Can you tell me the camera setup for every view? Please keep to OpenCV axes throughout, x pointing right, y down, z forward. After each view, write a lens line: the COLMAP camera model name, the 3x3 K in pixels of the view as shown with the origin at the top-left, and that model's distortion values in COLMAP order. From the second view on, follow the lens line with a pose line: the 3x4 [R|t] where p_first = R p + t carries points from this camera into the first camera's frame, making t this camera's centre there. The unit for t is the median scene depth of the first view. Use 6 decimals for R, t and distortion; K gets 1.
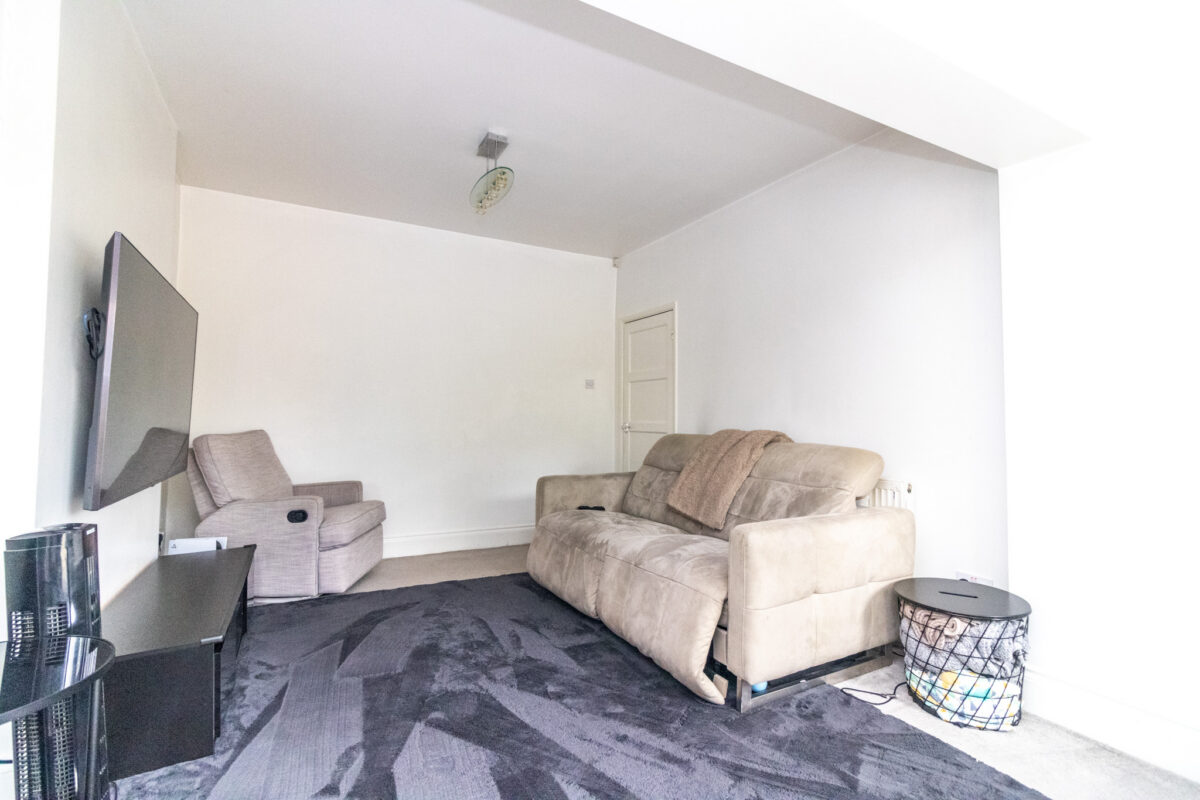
lens RADIAL K [[565.1, 0, 603.5], [0, 565.1, 398.9], [0, 0, 1]] dist [0.002149, 0.001584]
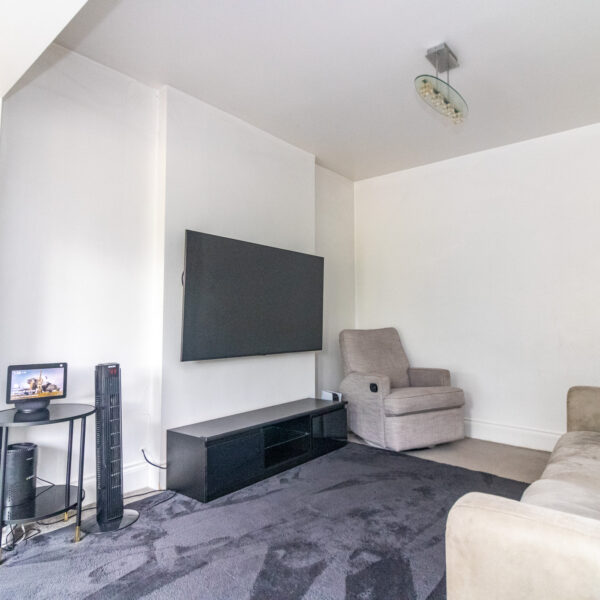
lens RADIAL K [[414.9, 0, 300.5], [0, 414.9, 301.1], [0, 0, 1]] dist [-0.020868, 0.006385]
pose [[0.371453, -0.045481, -0.927337, 0.373269], [0.028069, 0.998893, -0.037746, 0.022424], [0.928027, -0.012009, 0.372318, 0.442142]]
